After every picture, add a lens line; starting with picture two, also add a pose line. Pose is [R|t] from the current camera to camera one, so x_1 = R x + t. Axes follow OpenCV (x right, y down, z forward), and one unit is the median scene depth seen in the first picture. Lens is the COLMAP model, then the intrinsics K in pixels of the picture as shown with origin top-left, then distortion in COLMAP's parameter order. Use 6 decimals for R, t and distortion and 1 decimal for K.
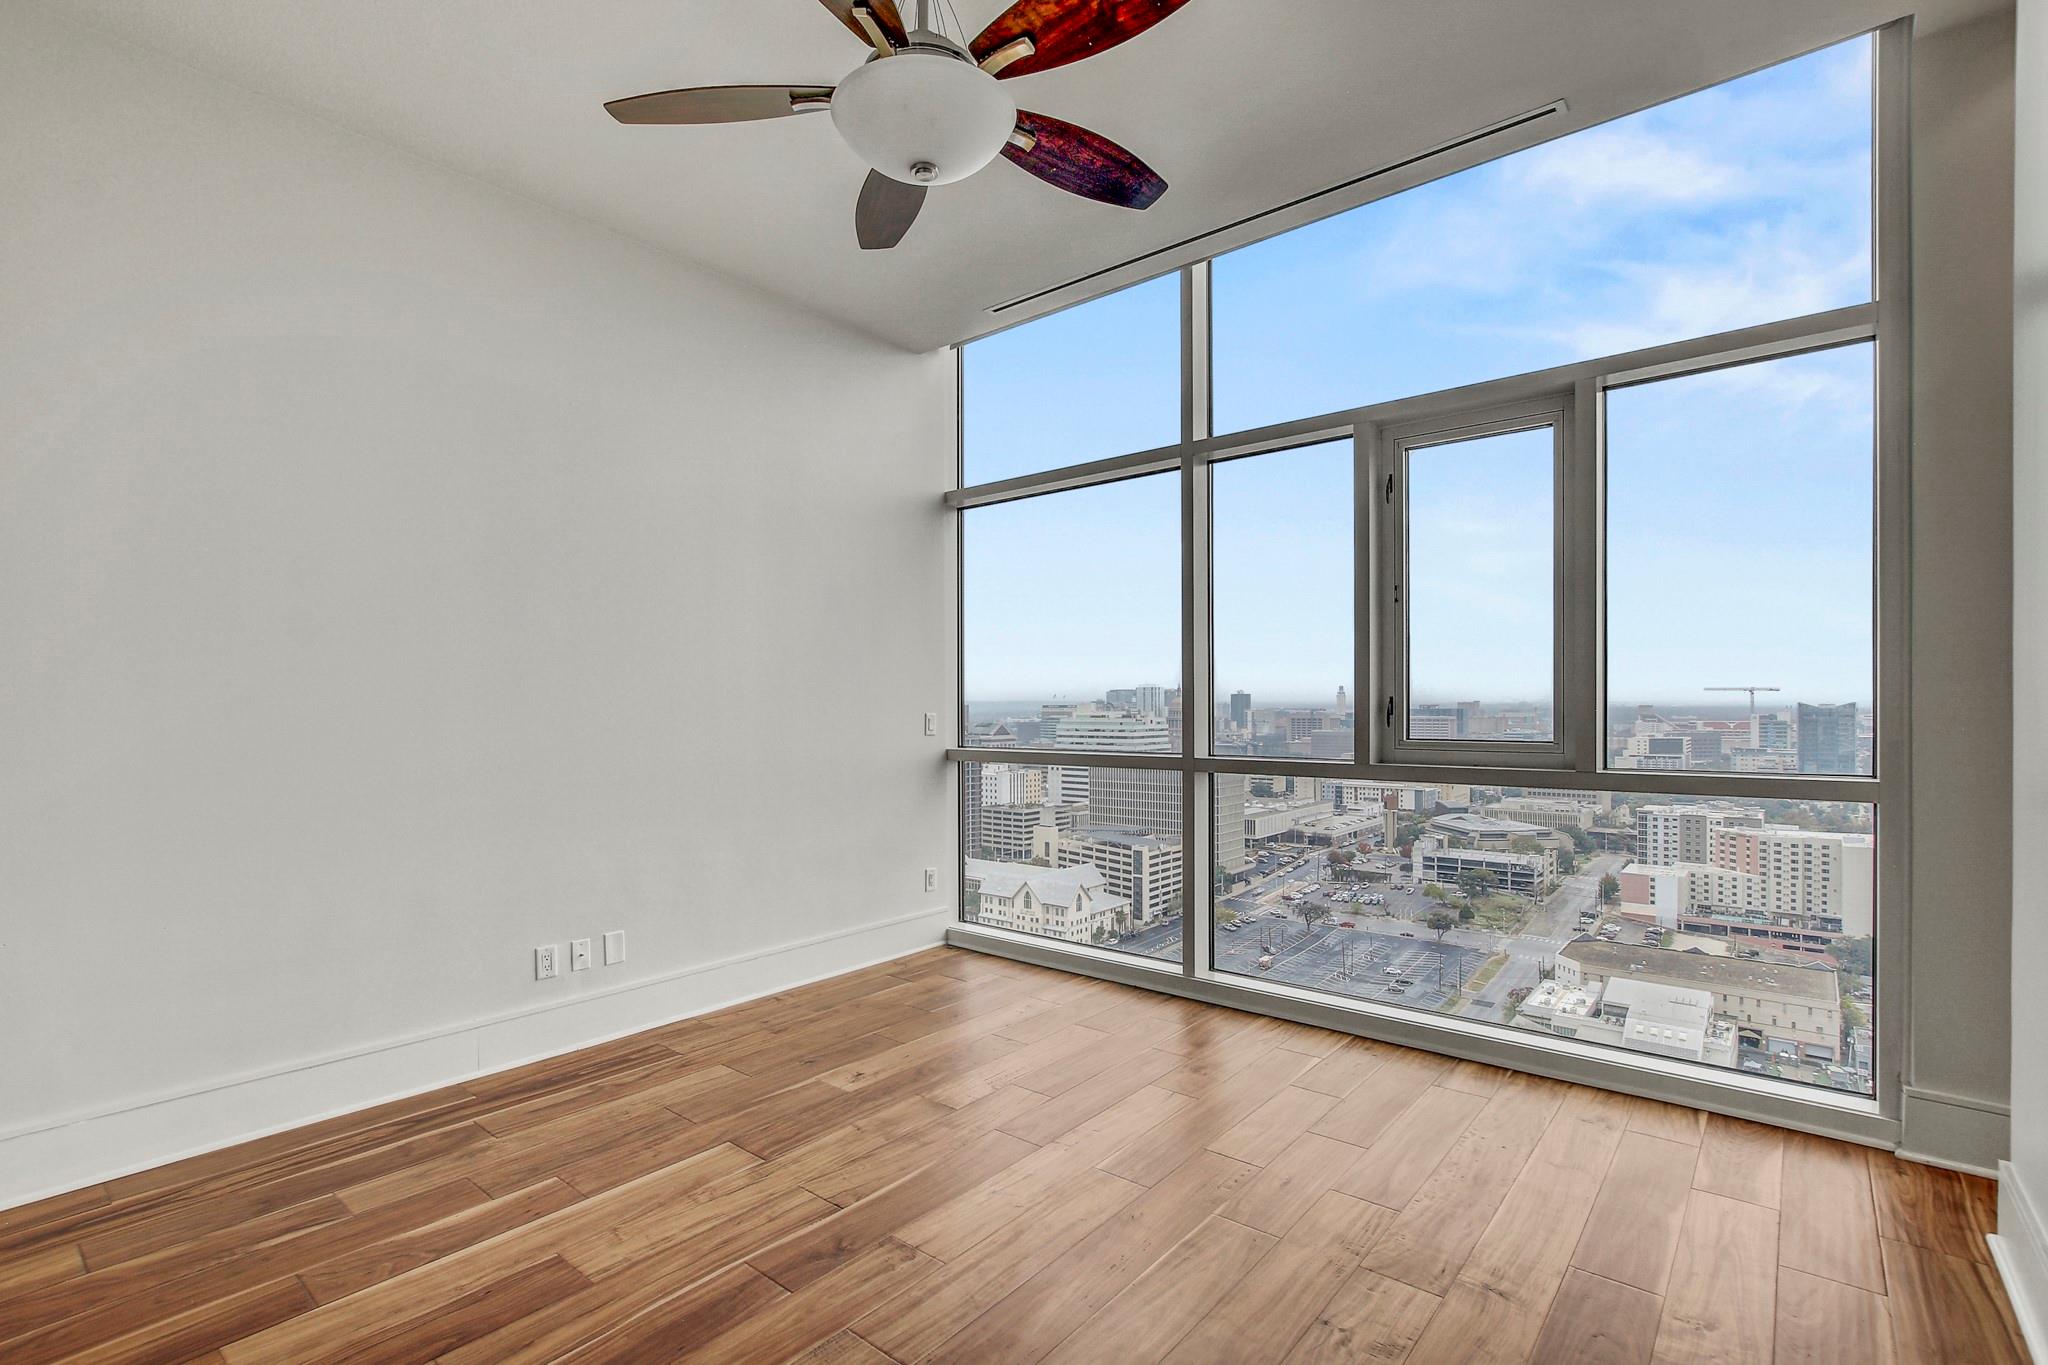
lens RADIAL K [[943.4, 0, 1016.9], [0, 943.4, 732.4], [0, 0, 1]] dist [-0.014955, 0.005139]
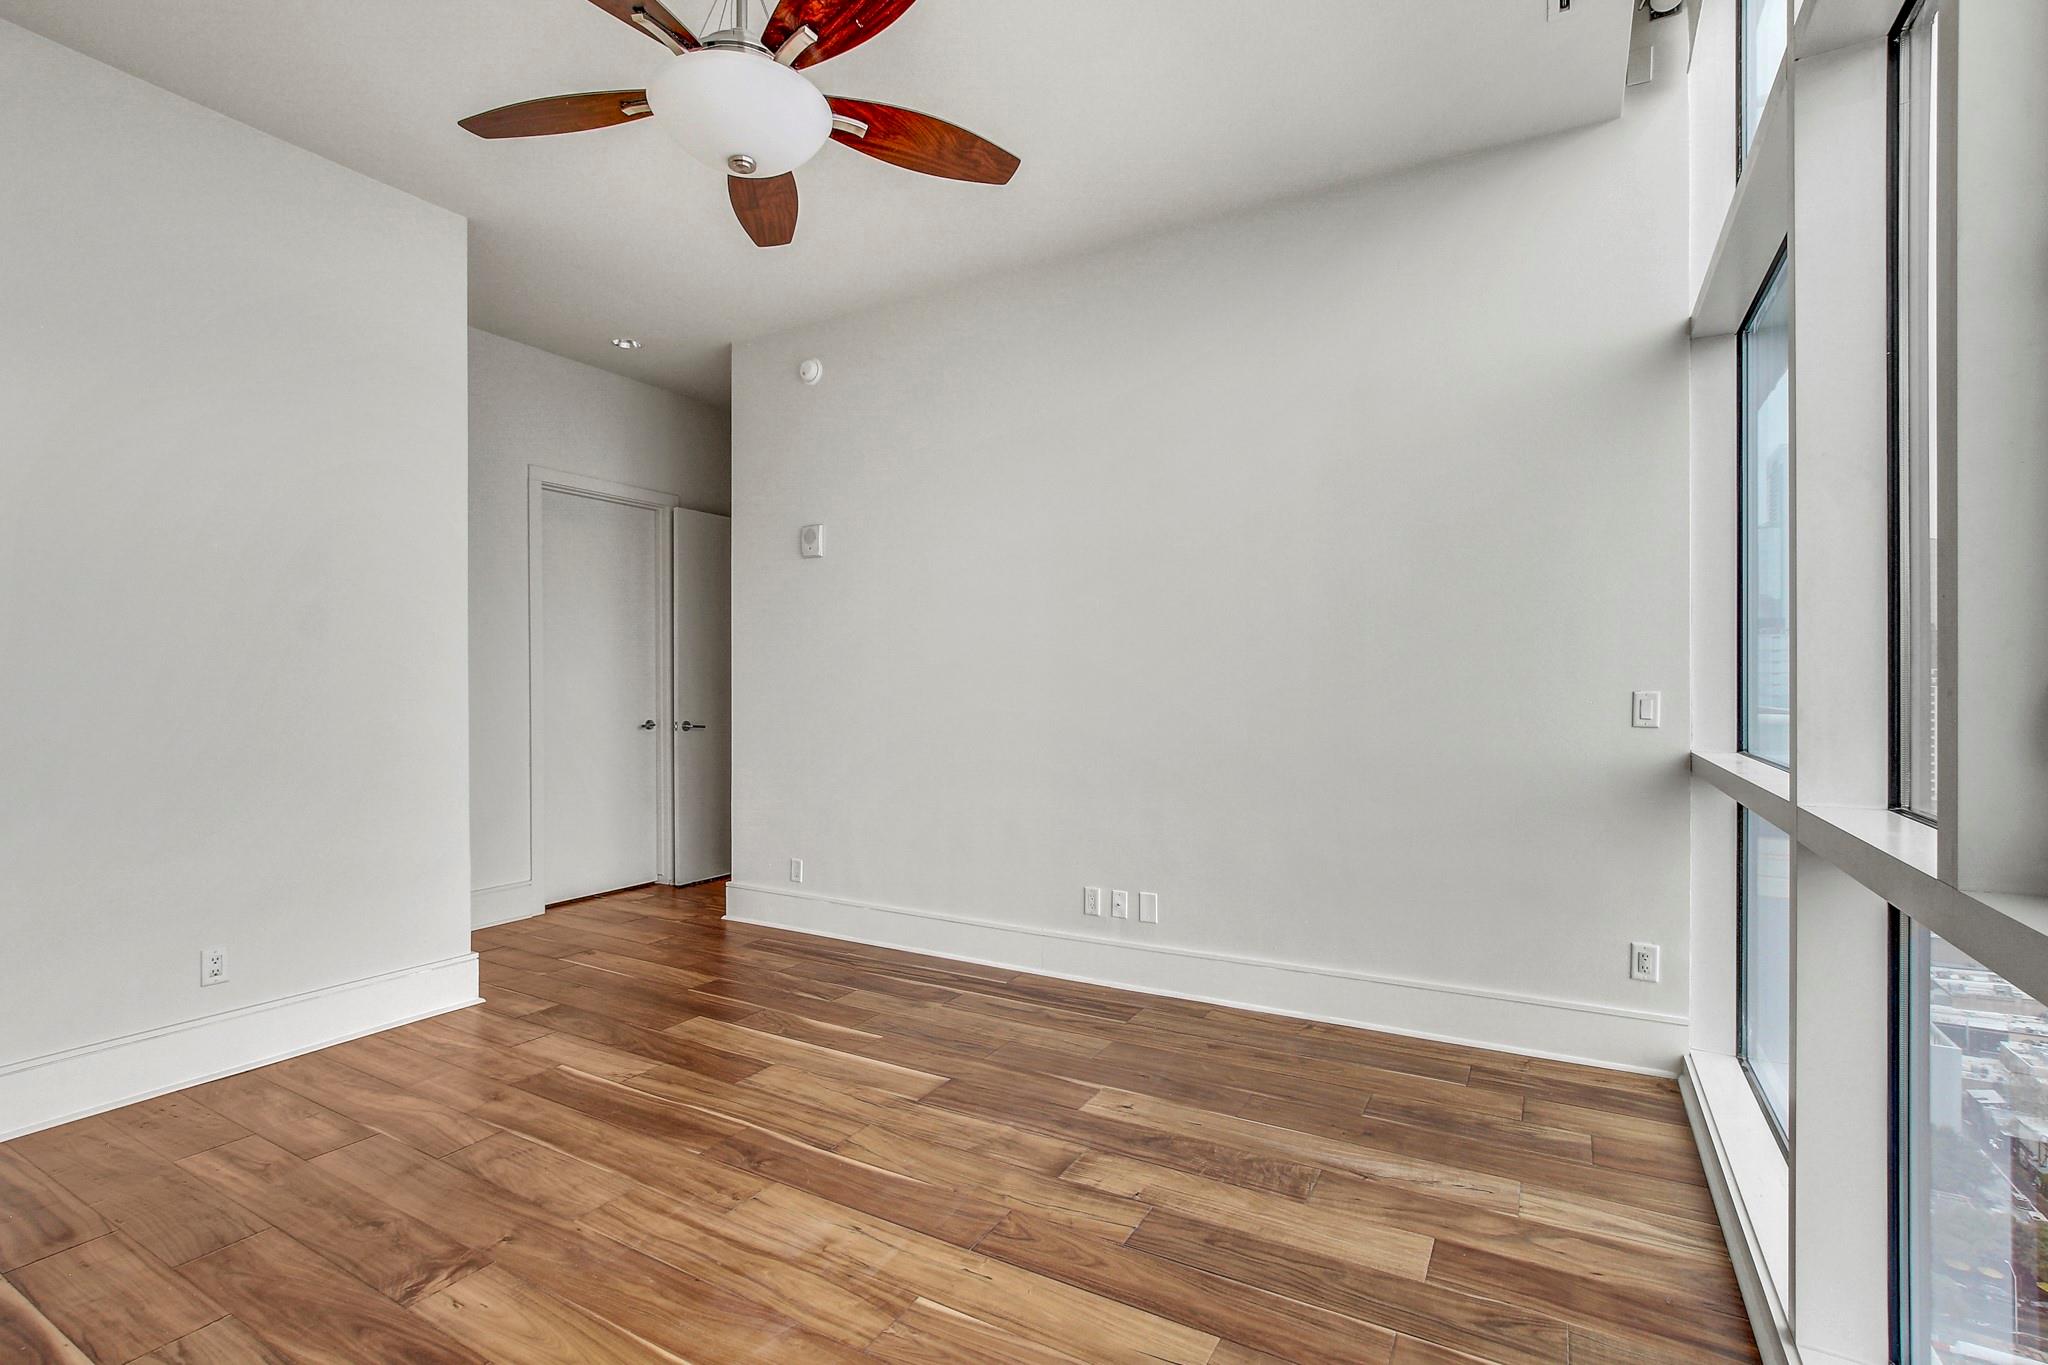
lens RADIAL K [[943.4, 0, 1028.3], [0, 943.4, 690.0], [0, 0, 1]] dist [-0.014955, 0.005139]
pose [[0.181621, 0.010248, -0.983315, 0.770162], [-0.030467, 0.999524, 0.004790, -0.020739], [0.982897, 0.029089, 0.181847, 0.874634]]
